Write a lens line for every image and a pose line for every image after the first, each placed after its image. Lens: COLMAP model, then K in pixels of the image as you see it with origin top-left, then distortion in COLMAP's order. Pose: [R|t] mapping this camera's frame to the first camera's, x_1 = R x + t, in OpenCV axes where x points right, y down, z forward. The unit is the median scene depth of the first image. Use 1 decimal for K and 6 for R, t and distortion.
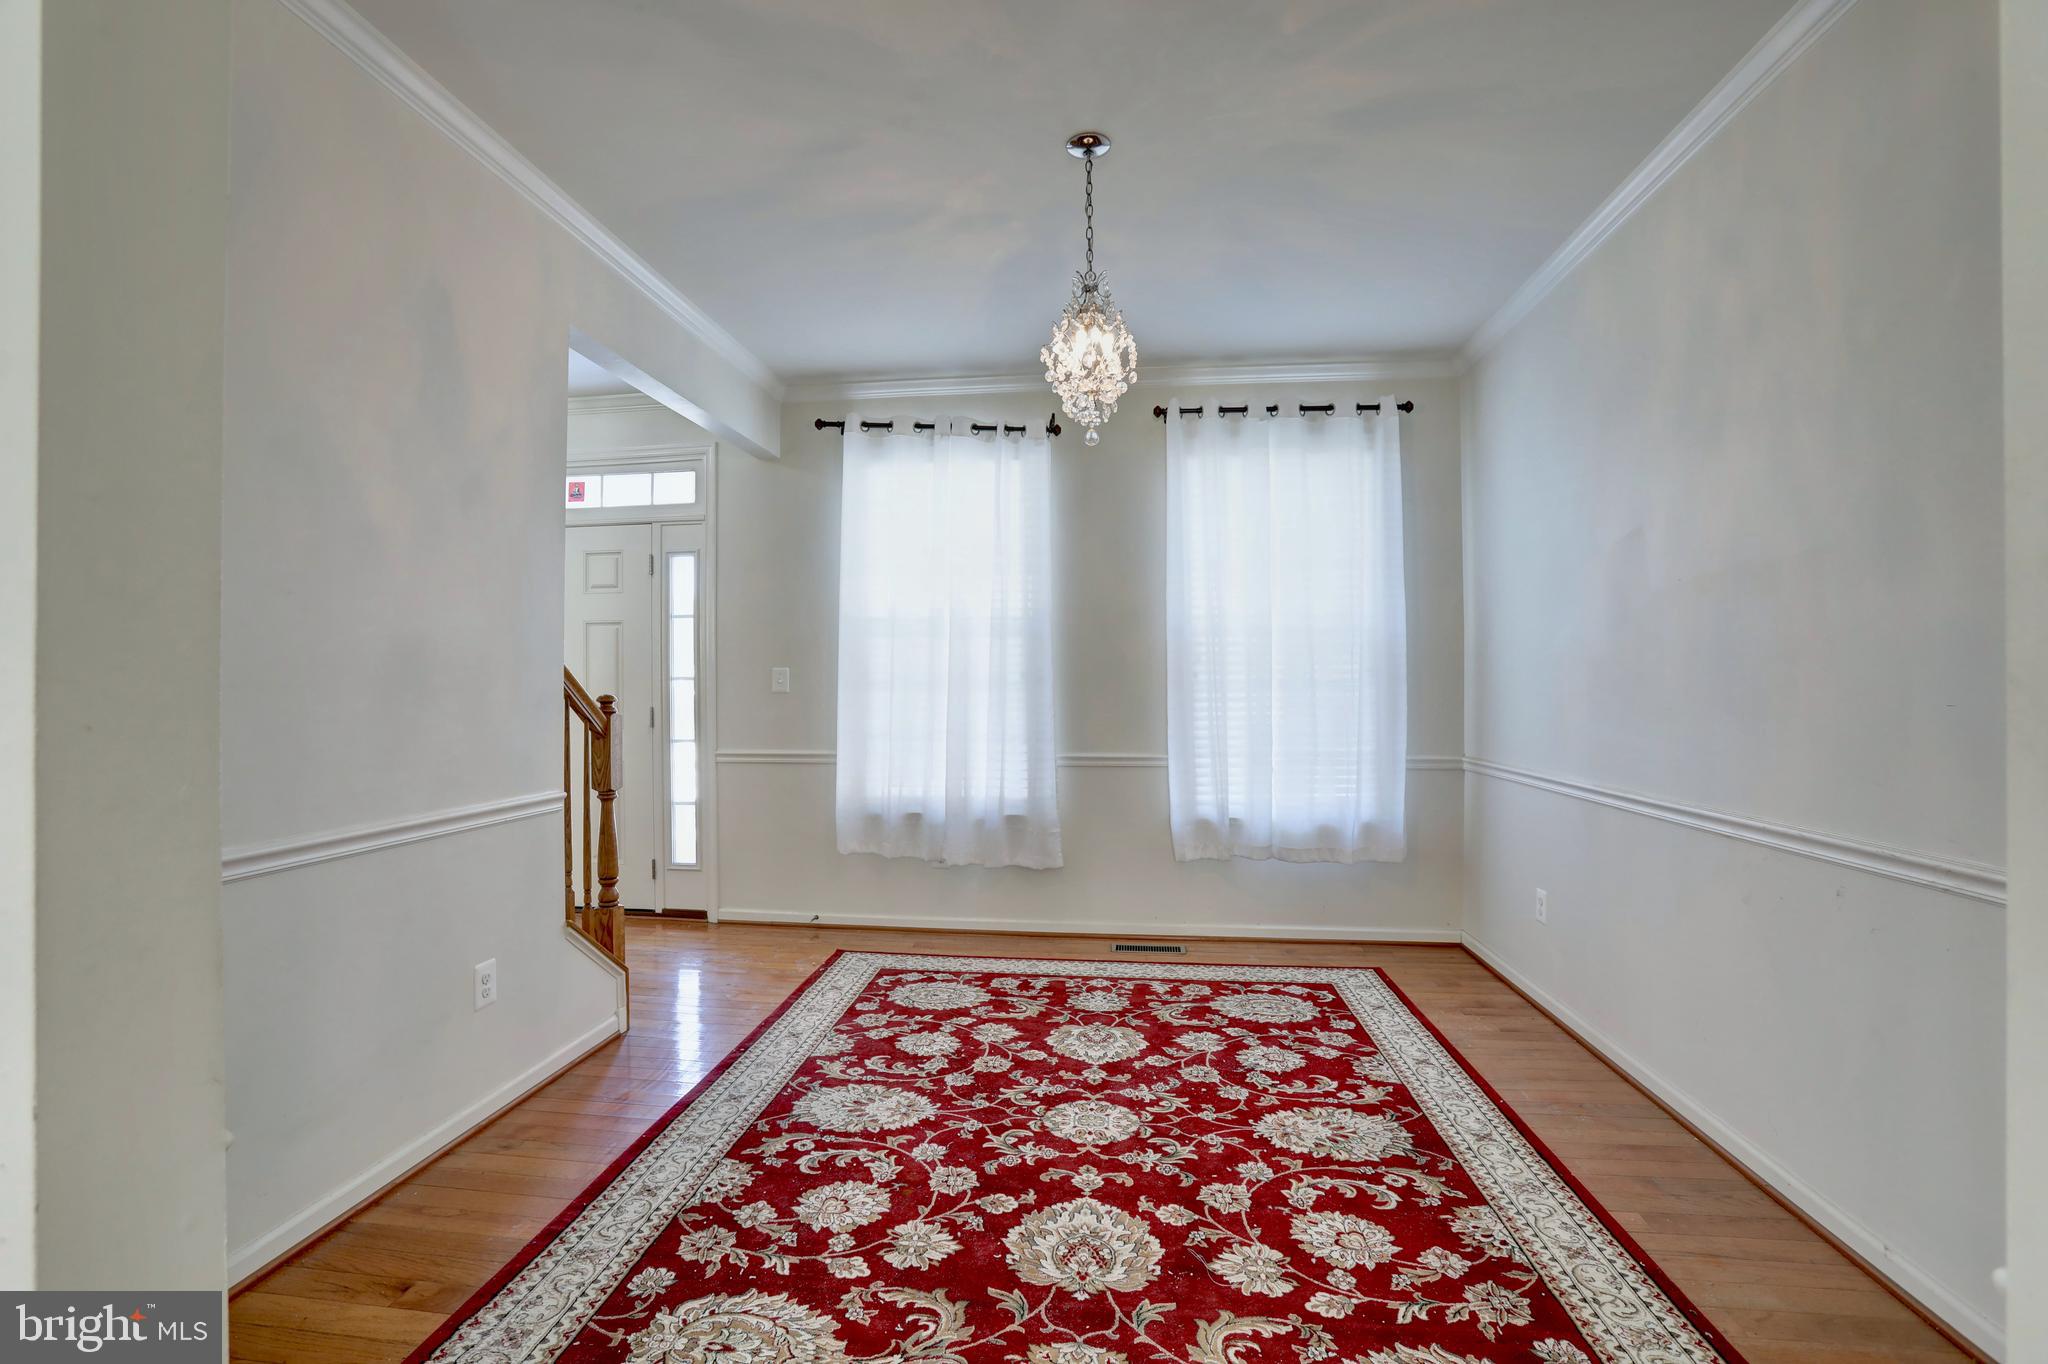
lens RADIAL K [[952.6, 0, 983.5], [0, 952.6, 687.5], [0, 0, 1]] dist [-0.065615, 0.023765]
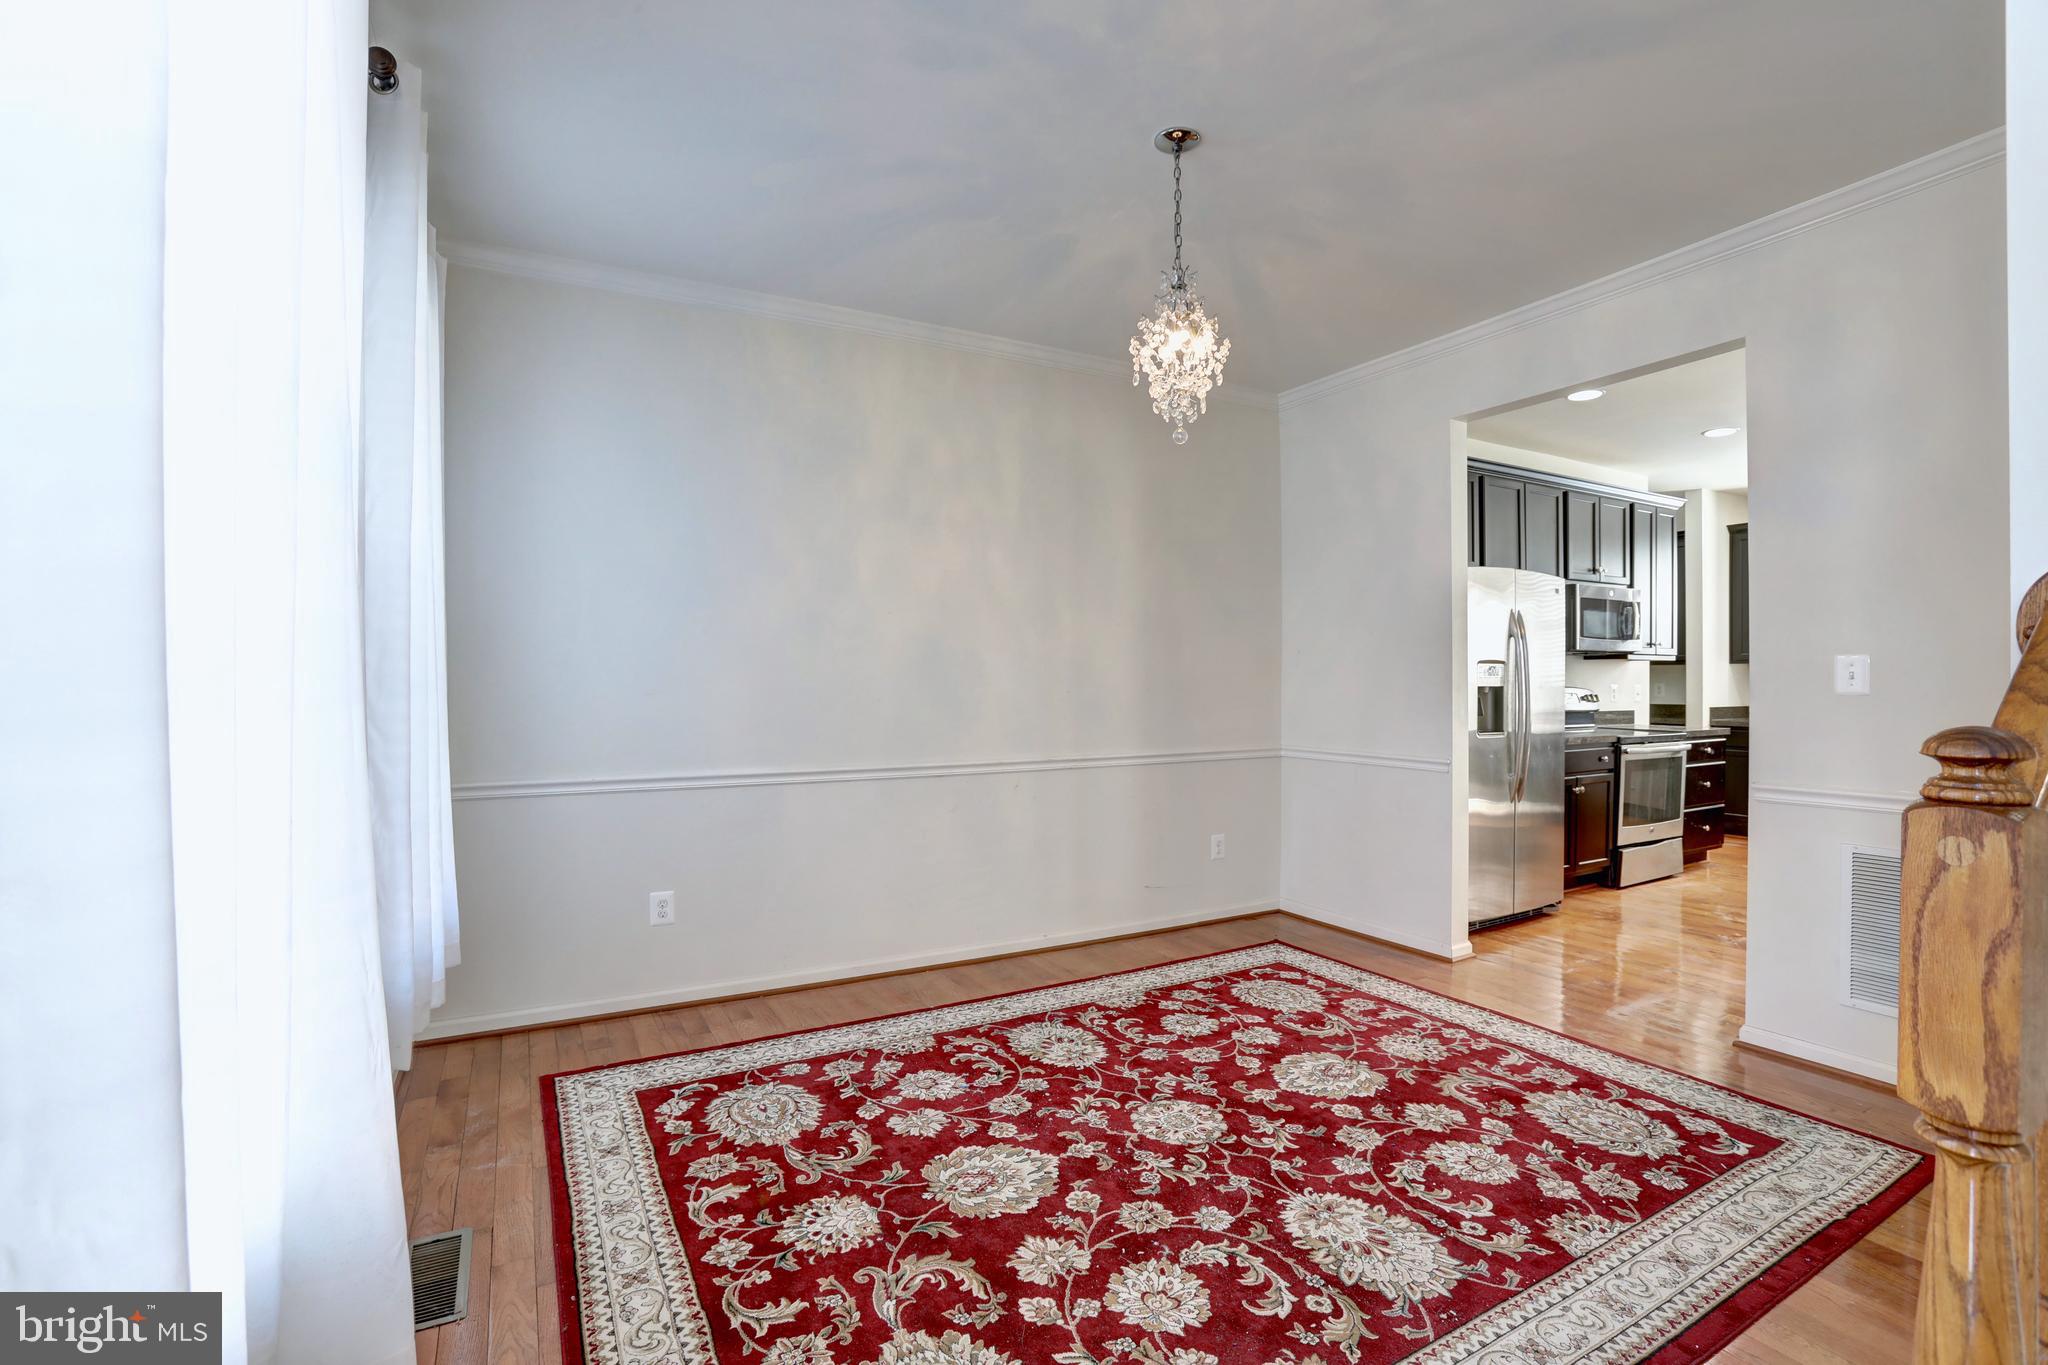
lens RADIAL K [[952.6, 0, 983.5], [0, 952.6, 688.0], [0, 0, 1]] dist [-0.065615, 0.023765]
pose [[-0.603964, 0.001521, 0.797010, -0.593680], [0.003573, 0.999993, 0.000800, -0.009526], [-0.797004, 0.003331, -0.603965, 1.861526]]
